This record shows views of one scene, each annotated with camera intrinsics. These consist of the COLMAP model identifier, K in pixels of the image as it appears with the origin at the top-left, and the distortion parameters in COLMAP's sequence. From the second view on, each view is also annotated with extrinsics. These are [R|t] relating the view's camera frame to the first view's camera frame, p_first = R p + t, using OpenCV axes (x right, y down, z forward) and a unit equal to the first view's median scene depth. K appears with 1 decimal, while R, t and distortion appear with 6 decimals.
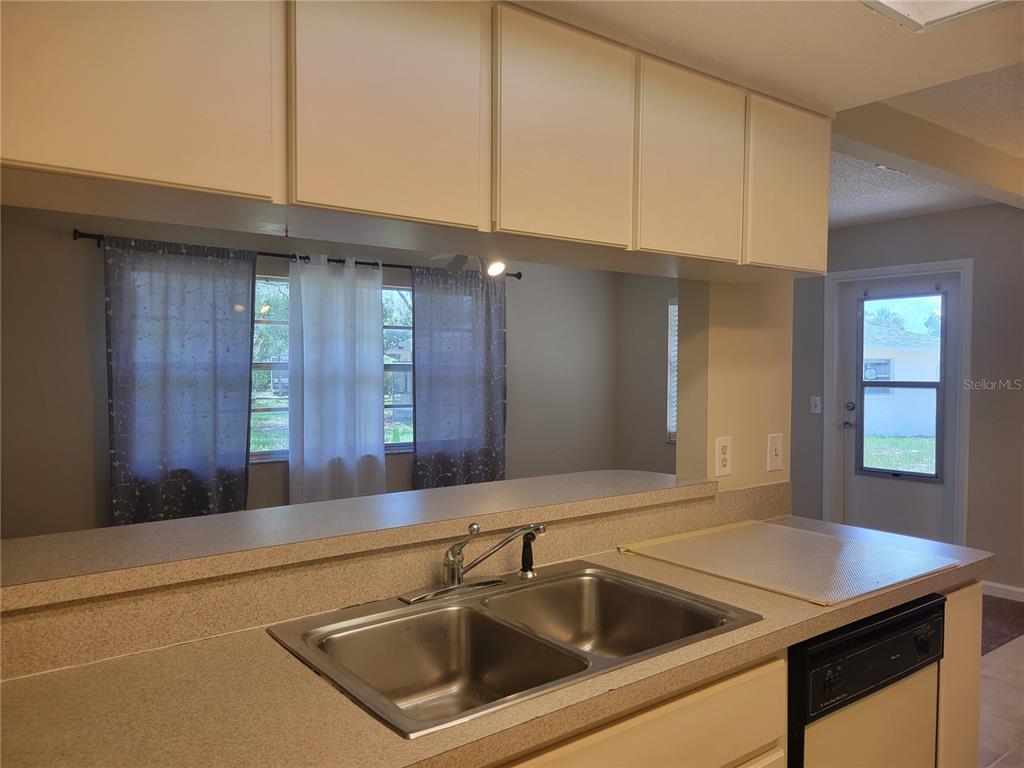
lens RADIAL K [[769.2, 0, 514.4], [0, 769.2, 385.2], [0, 0, 1]] dist [0.052572, -0.038966]
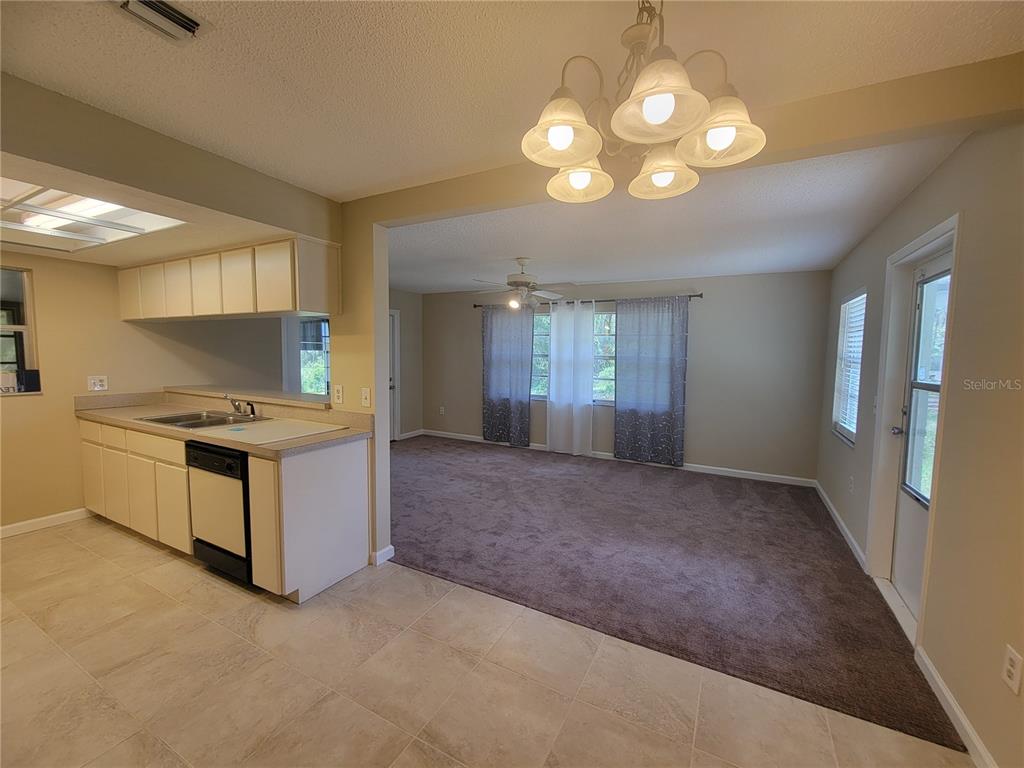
lens RADIAL K [[420.6, 0, 518.4], [0, 420.6, 384.2], [0, 0, 1]] dist [-0.001398, -0.000251]
pose [[0.412783, 0.070540, -0.908094, 0.718425], [-0.040313, 0.997434, 0.059156, -0.012409], [0.909937, 0.012189, 0.414567, 0.449550]]
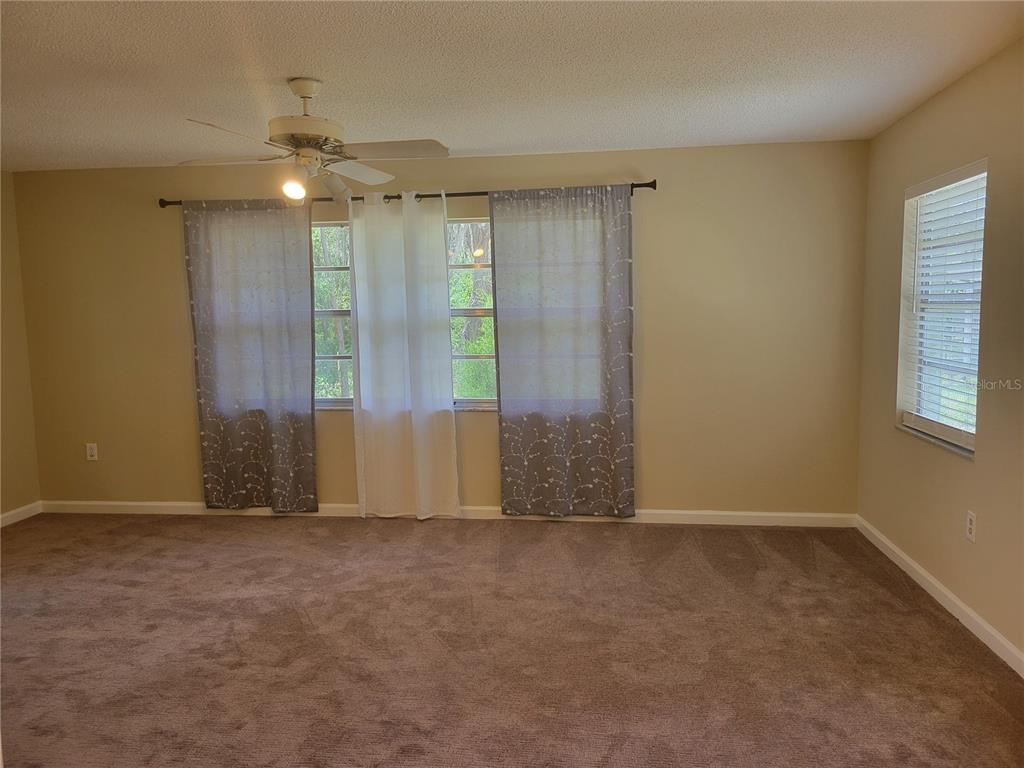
lens RADIAL K [[769.2, 0, 514.4], [0, 769.2, 385.2], [0, 0, 1]] dist [0.052572, -0.038966]
pose [[0.705843, 0.053986, -0.706309, 0.545467], [0.000882, 0.997024, 0.077087, -0.009112], [0.708368, -0.055034, 0.703694, 0.454966]]
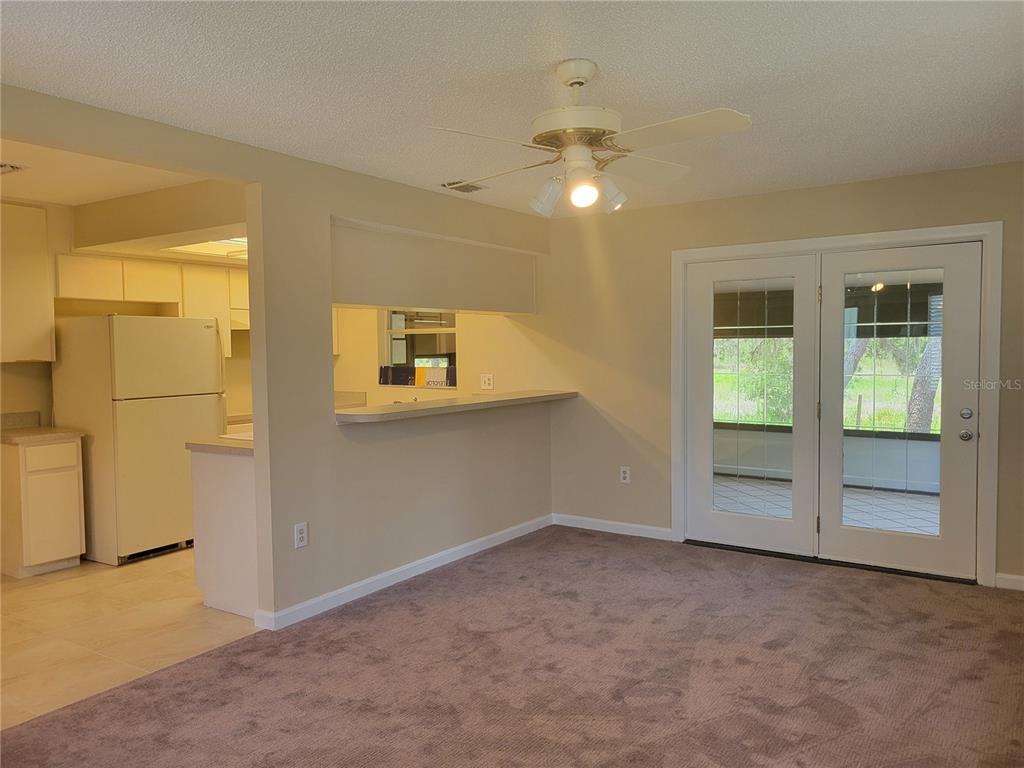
lens RADIAL K [[769.8, 0, 507.5], [0, 769.8, 386.3], [0, 0, 1]] dist [0.050587, -0.043030]
pose [[-0.952331, 0.023752, -0.304139, 0.168754], [0.000157, 0.997002, 0.077371, -0.033946], [0.305065, 0.073635, -0.949480, 1.280139]]
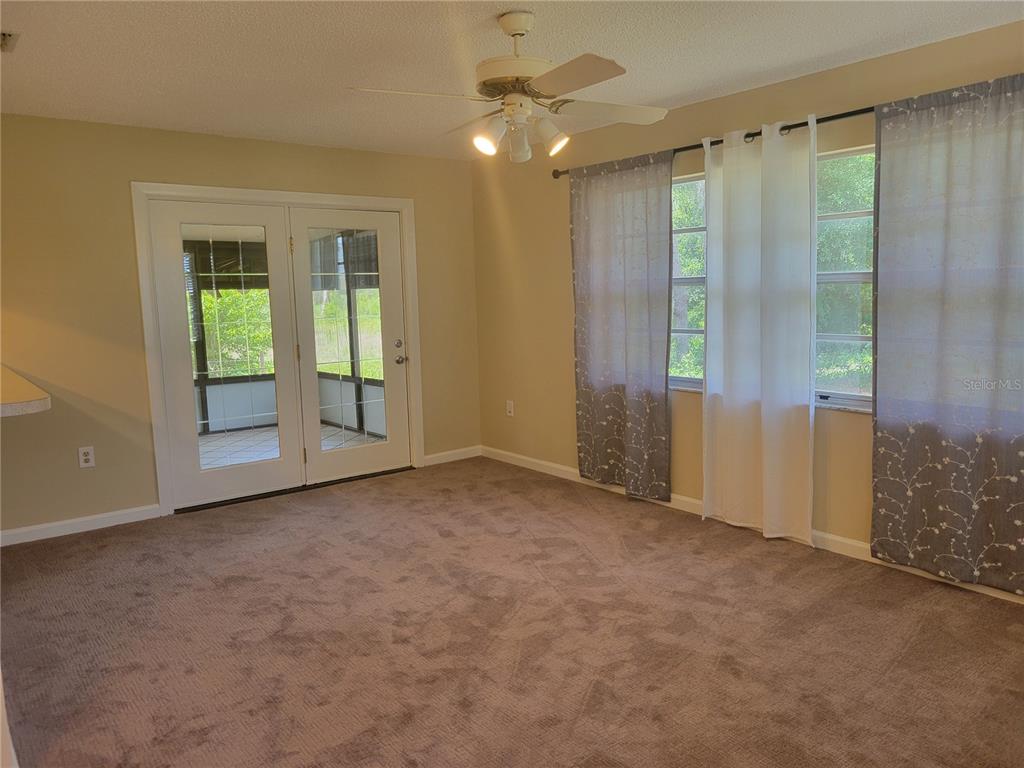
lens RADIAL K [[769.2, 0, 514.4], [0, 769.2, 385.2], [0, 0, 1]] dist [0.052572, -0.038966]
pose [[-0.002777, 0.121939, -0.992534, 0.545990], [-0.001485, 0.992536, 0.121943, -0.014006], [0.999995, 0.001812, -0.002575, 0.793502]]
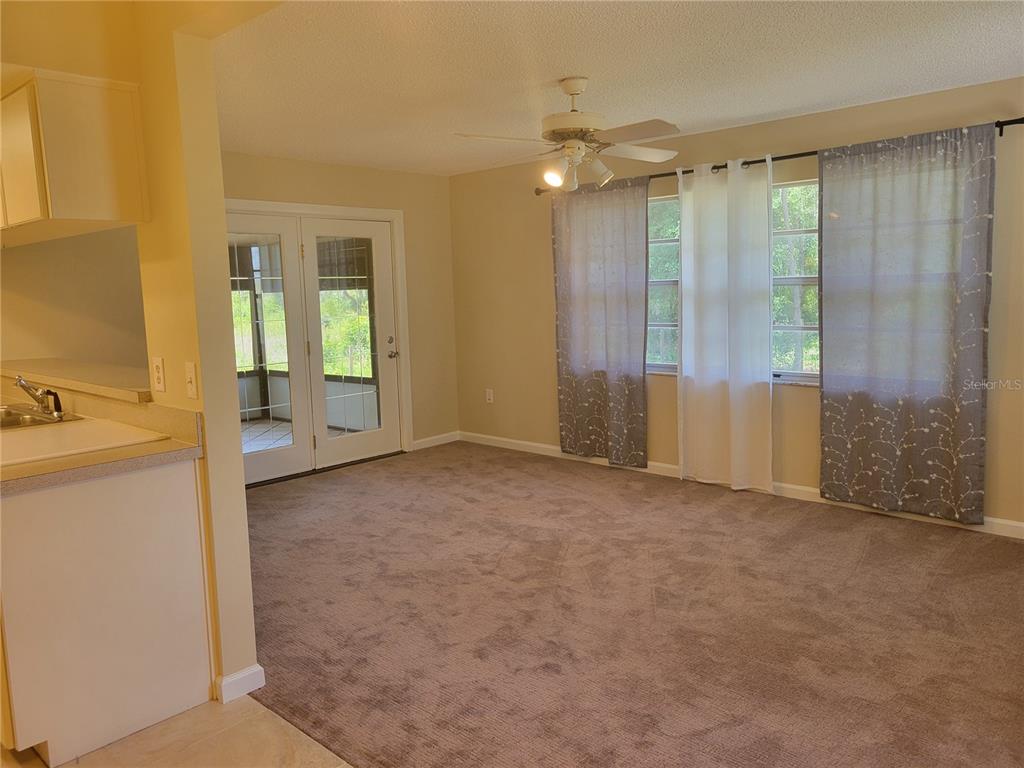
lens RADIAL K [[773.0, 0, 508.2], [0, 773.0, 376.3], [0, 0, 1]] dist [0.044933, -0.026929]
pose [[0.150571, 0.107152, -0.982775, 0.687868], [0.001379, 0.994085, 0.108596, -0.014031], [0.988598, -0.017707, 0.149533, 0.621434]]
